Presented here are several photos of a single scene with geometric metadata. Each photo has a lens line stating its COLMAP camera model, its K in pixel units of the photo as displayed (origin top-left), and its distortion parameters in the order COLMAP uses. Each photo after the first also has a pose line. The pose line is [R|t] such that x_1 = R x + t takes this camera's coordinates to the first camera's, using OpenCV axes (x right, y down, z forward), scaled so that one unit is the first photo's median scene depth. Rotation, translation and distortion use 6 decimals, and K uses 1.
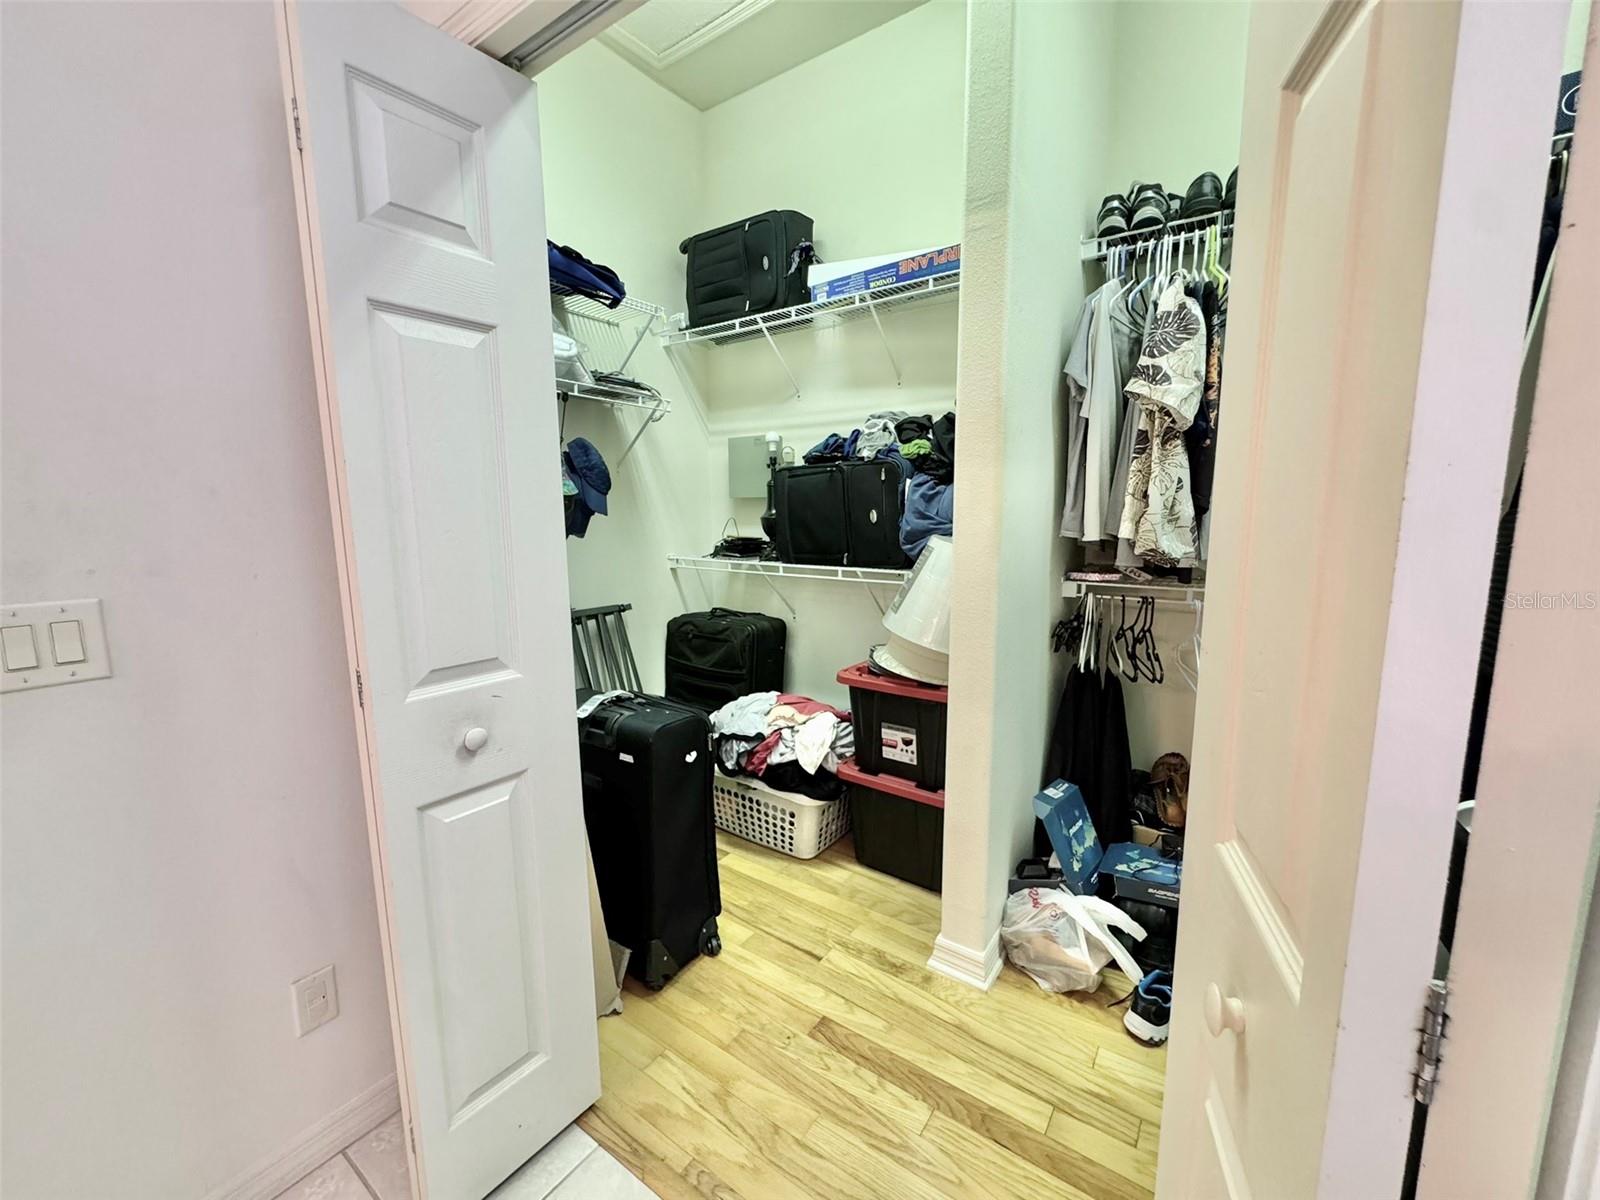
lens RADIAL K [[640.4, 0, 804.7], [0, 640.4, 599.8], [0, 0, 1]] dist [0.001880, -0.000123]
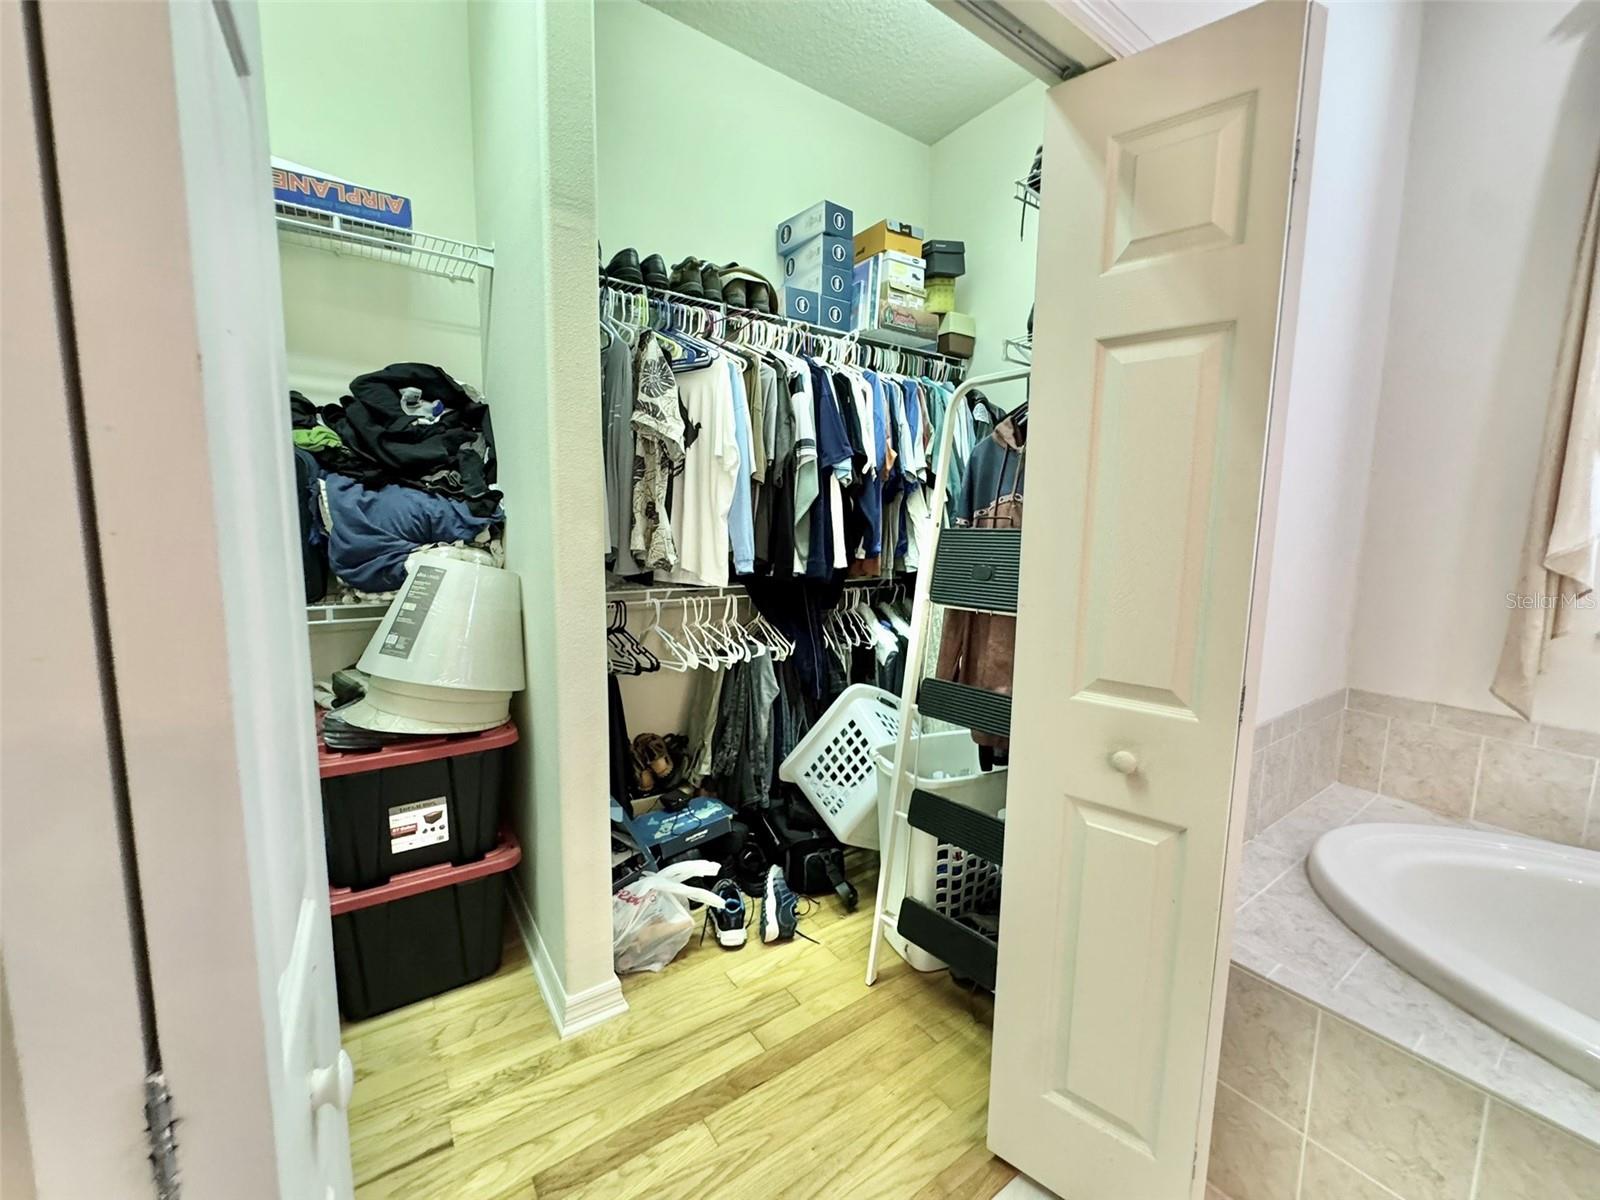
lens RADIAL K [[640.4, 0, 799.0], [0, 640.4, 600.4], [0, 0, 1]] dist [0.001880, -0.000123]
pose [[0.342387, -0.104210, 0.933762, -0.469338], [0.120238, 0.990518, 0.066455, -0.047783], [-0.931834, 0.089520, 0.351671, 0.338202]]
